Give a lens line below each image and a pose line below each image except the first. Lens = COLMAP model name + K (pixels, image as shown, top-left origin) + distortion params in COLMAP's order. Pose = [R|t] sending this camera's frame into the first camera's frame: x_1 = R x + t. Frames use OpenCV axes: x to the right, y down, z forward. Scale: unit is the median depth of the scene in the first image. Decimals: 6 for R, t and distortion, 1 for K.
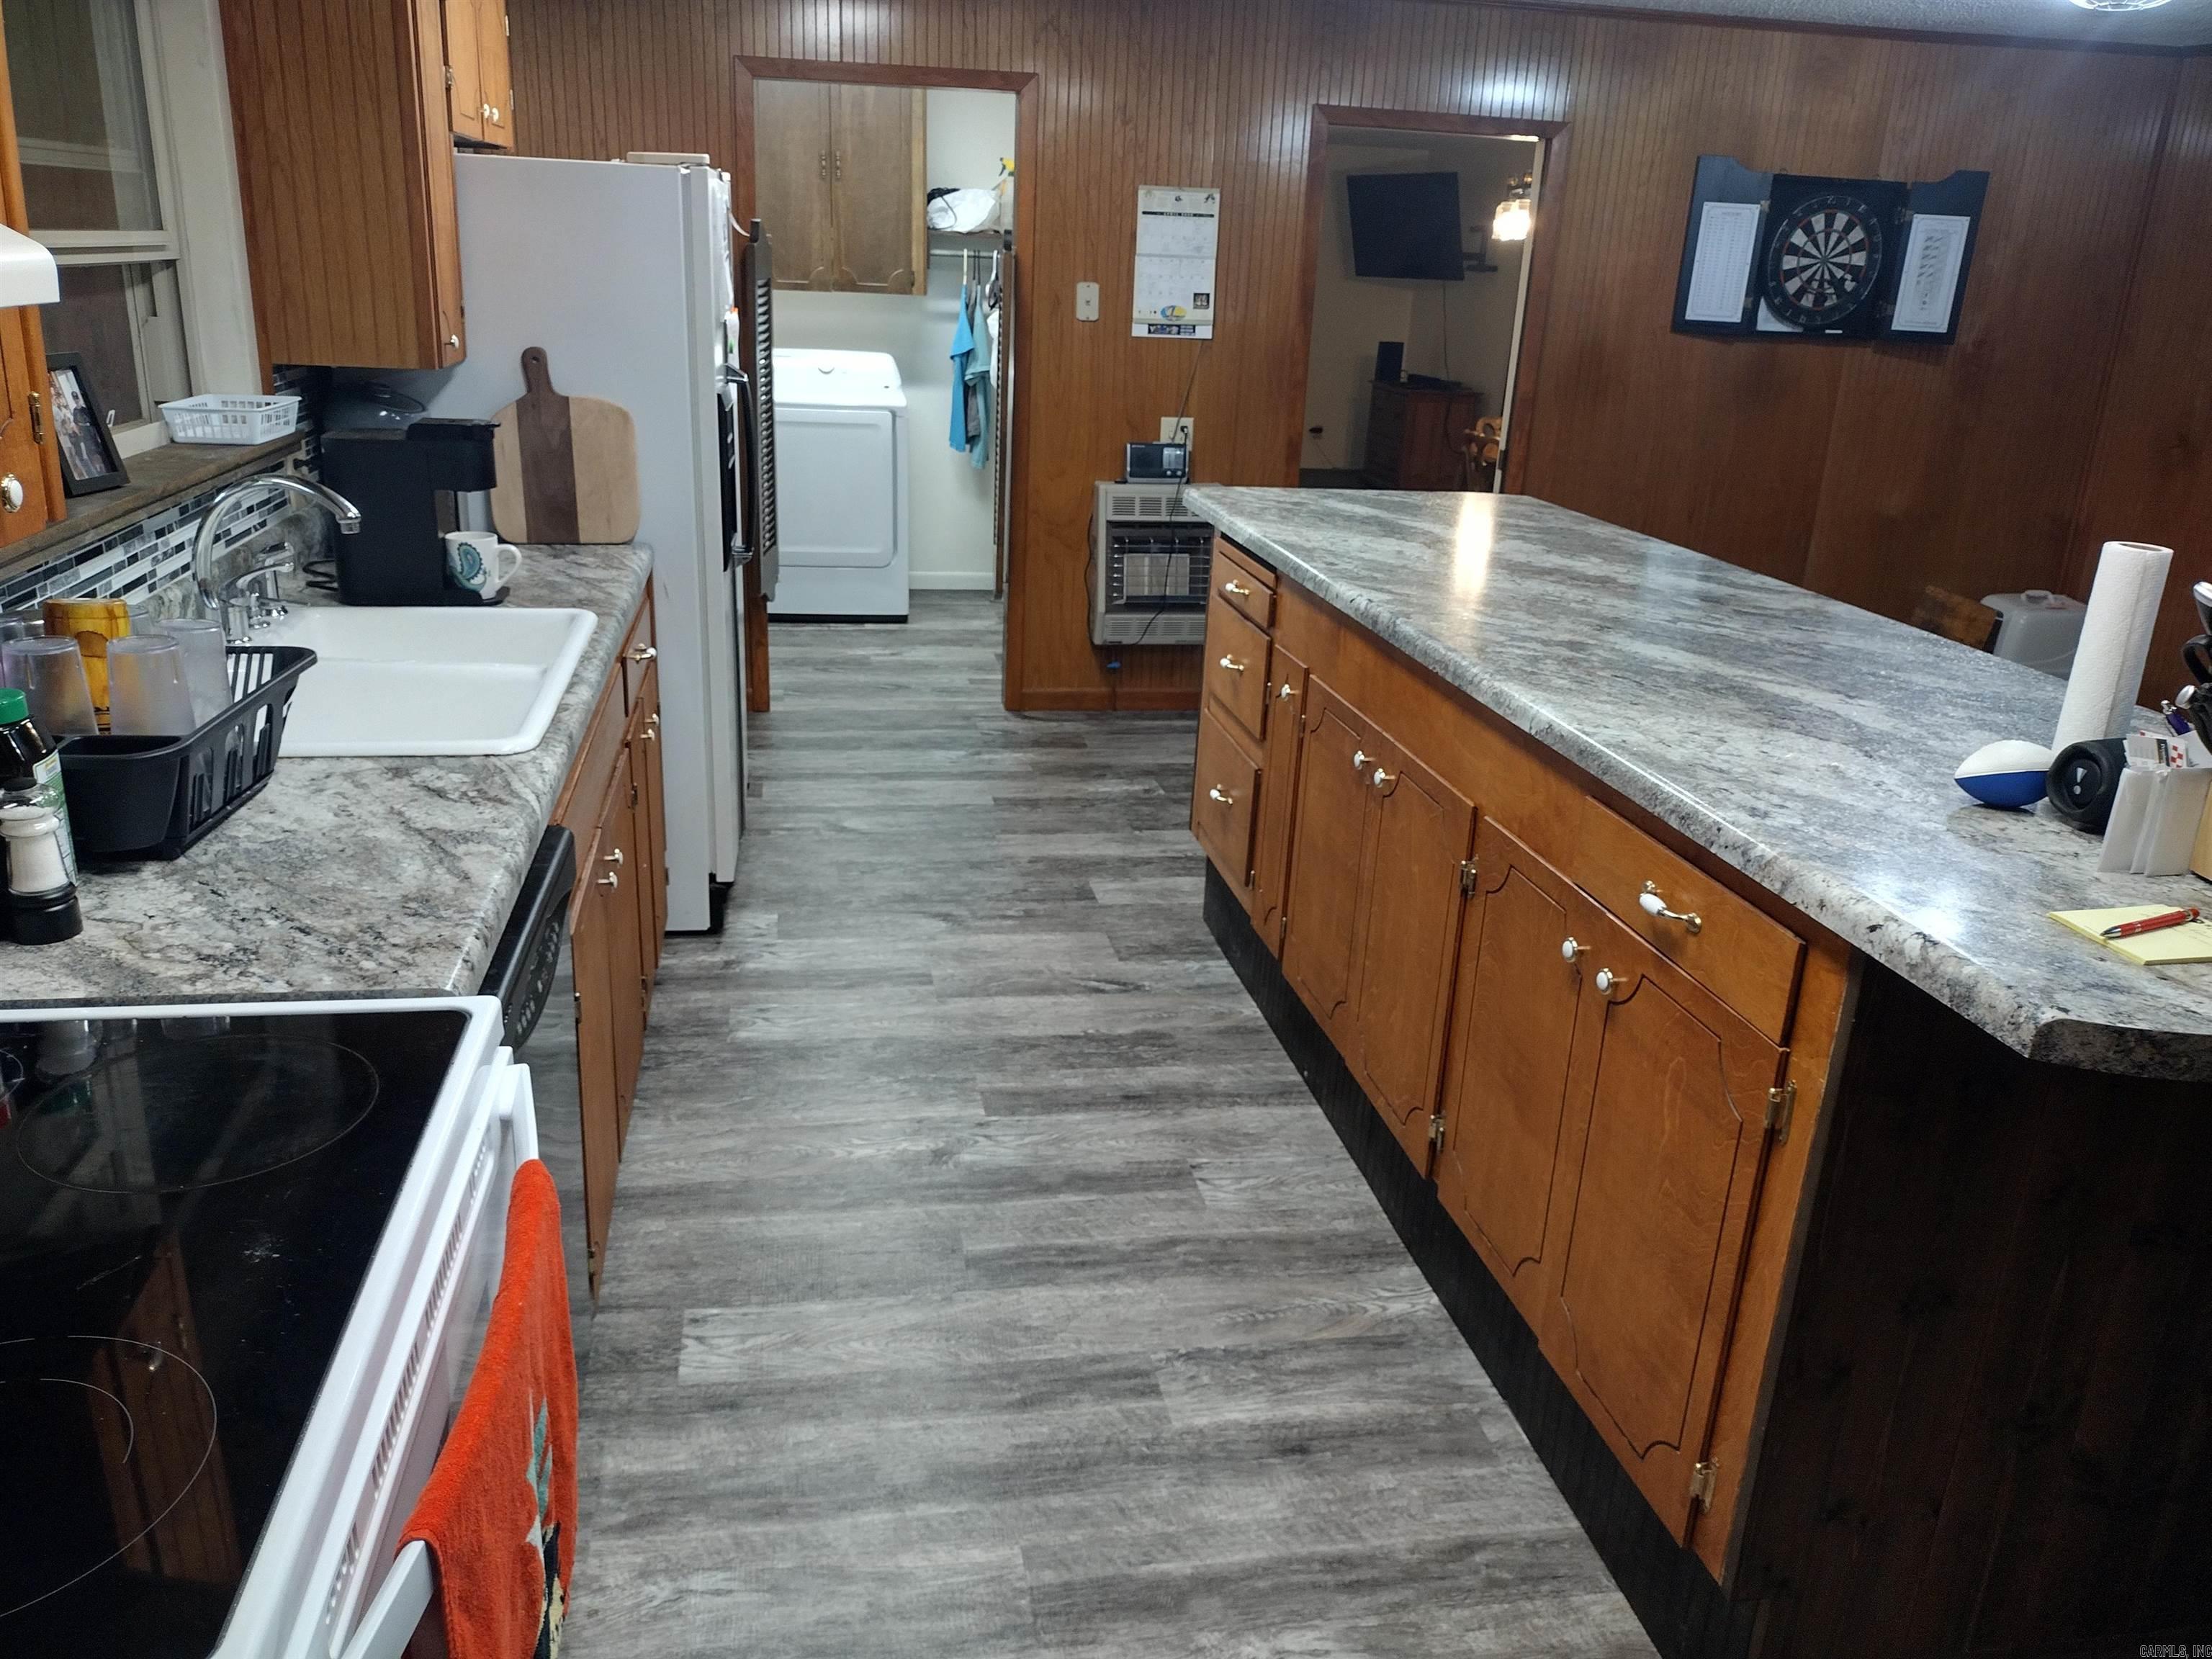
lens RADIAL K [[1702.6, 0, 1173.3], [0, 1702.6, 861.9], [0, 0, 1]] dist [0.000450, -0.004024]
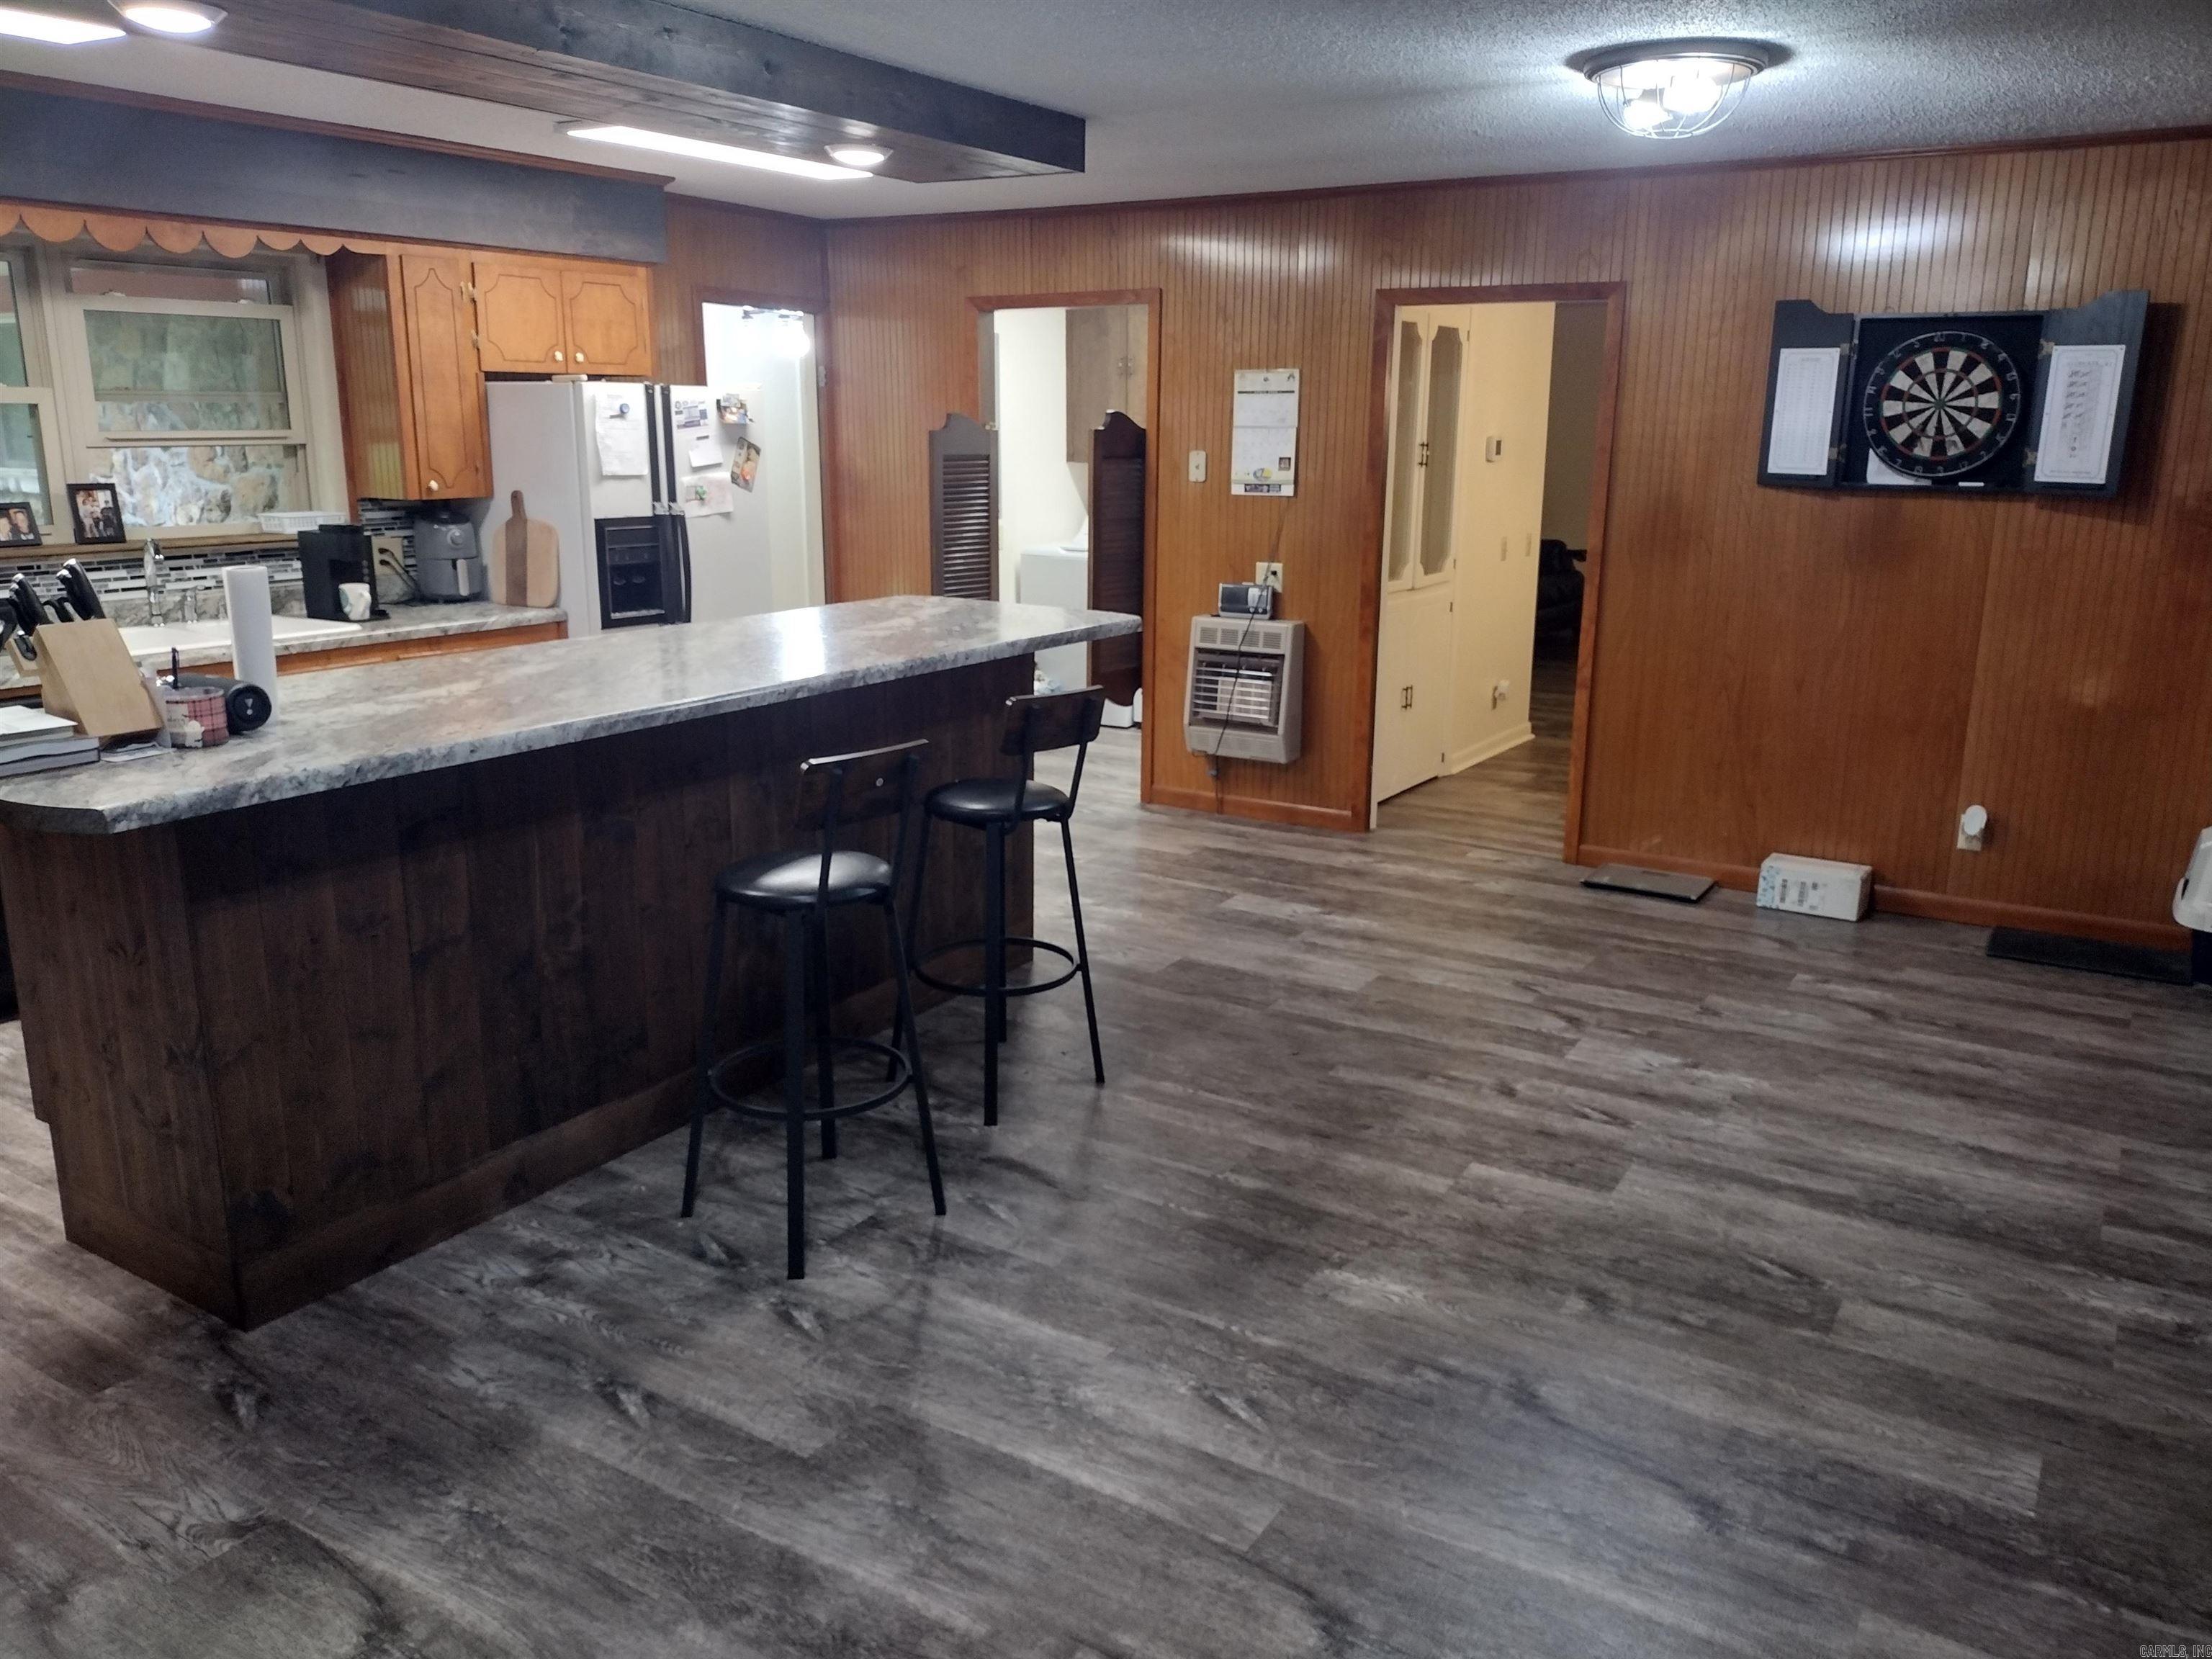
lens RADIAL K [[1693.2, 0, 1106.0], [0, 1693.2, 829.5], [0, 0, 1]] dist [0.004148, -0.006898]
pose [[0.716908, 0.125946, -0.685697, 0.718169], [-0.211539, 0.976475, -0.041813, -0.015198], [0.664300, 0.175028, 0.726685, 0.129293]]
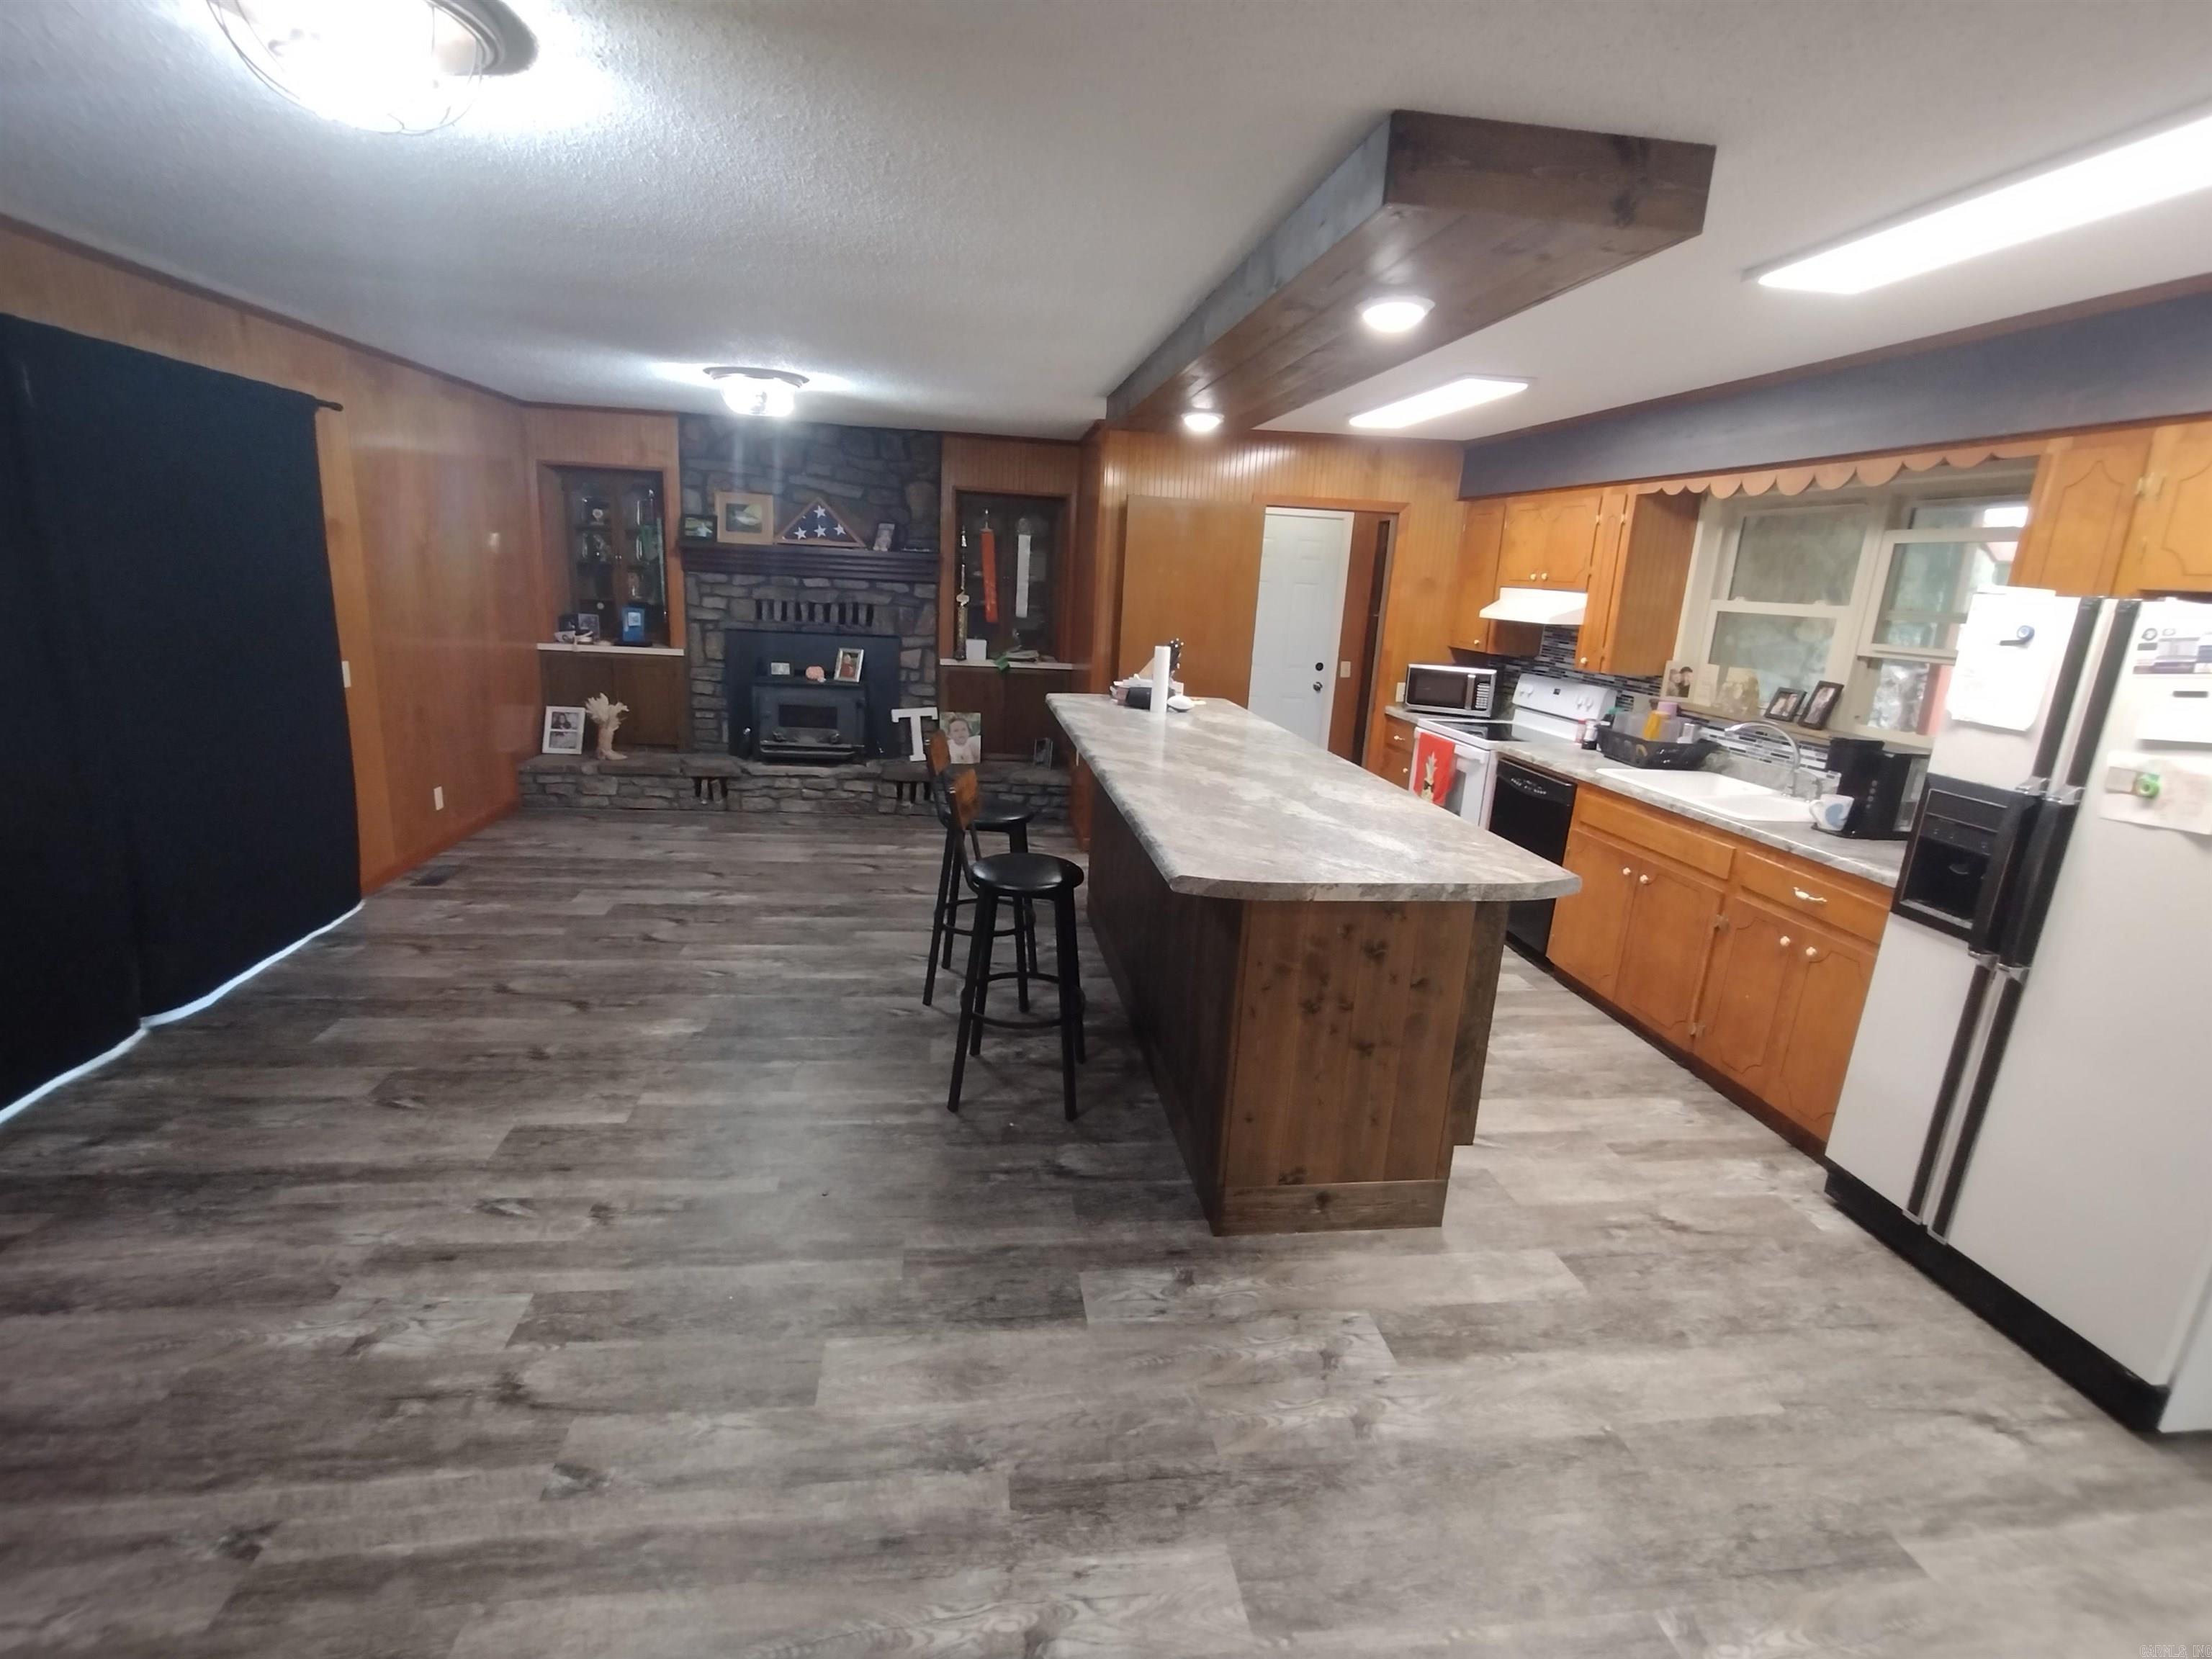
lens RADIAL K [[1005.5, 0, 1106.0], [0, 1005.5, 829.5], [0, 0, 1]] dist [-0.032605, 0.020311]
pose [[-0.992961, -0.110772, 0.041917, 0.161461], [-0.066895, 0.816596, 0.573320, -0.363449], [-0.097737, 0.566481, -0.818258, 0.993692]]
